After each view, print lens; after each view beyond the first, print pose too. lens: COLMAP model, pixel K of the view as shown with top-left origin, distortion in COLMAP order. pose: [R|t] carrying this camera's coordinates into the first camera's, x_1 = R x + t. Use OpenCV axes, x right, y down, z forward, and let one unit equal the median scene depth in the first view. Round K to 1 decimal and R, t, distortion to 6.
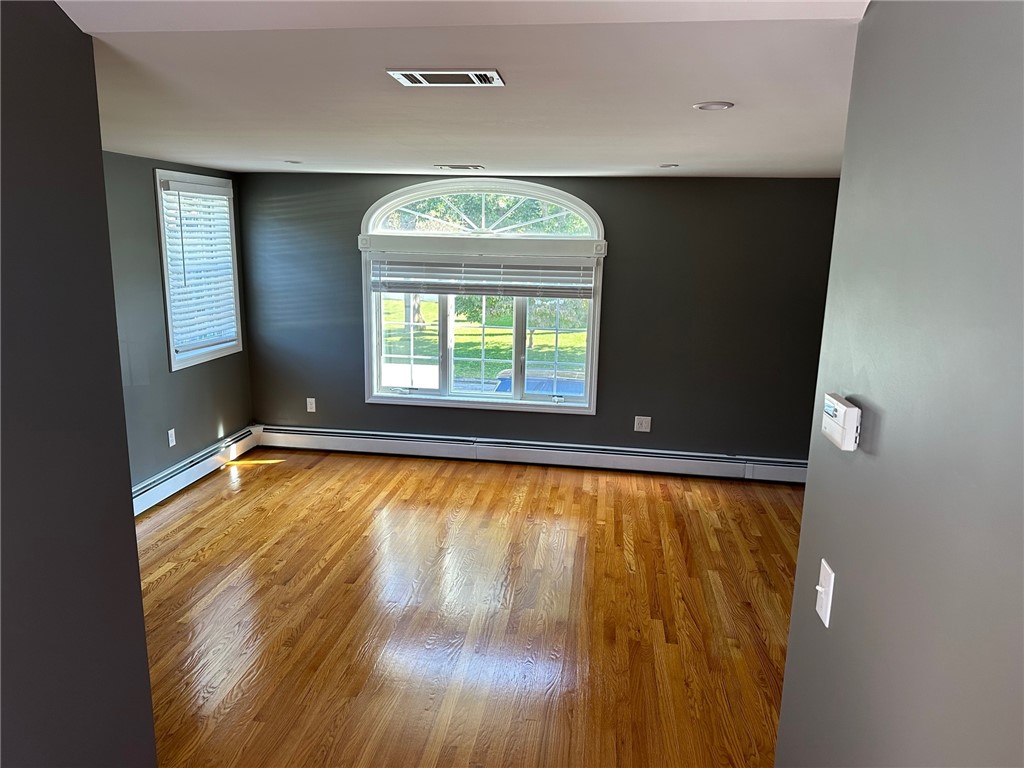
lens RADIAL K [[711.1, 0, 512.4], [0, 711.1, 384.5], [0, 0, 1]] dist [0.001140, 0.000290]
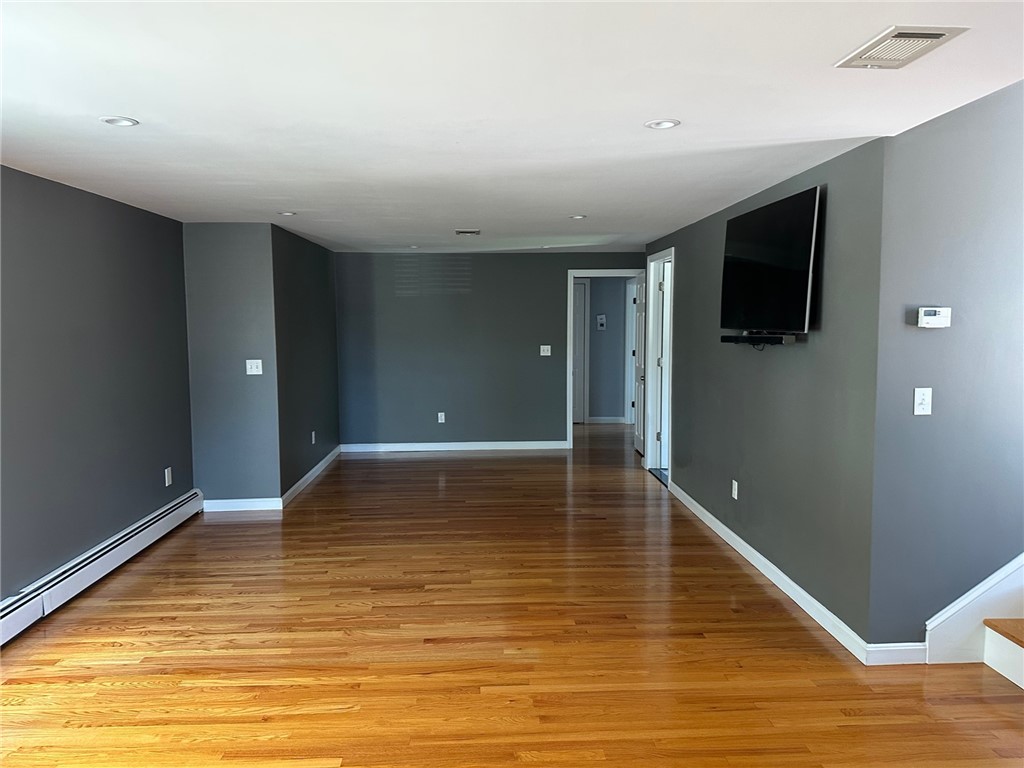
lens RADIAL K [[711.1, 0, 512.2], [0, 711.1, 387.5], [0, 0, 1]] dist [0.001140, 0.000290]
pose [[-0.201003, -0.107700, 0.973652, -0.410190], [0.188953, 0.971009, 0.146416, -0.095935], [-0.961194, 0.213404, -0.174826, 0.707869]]
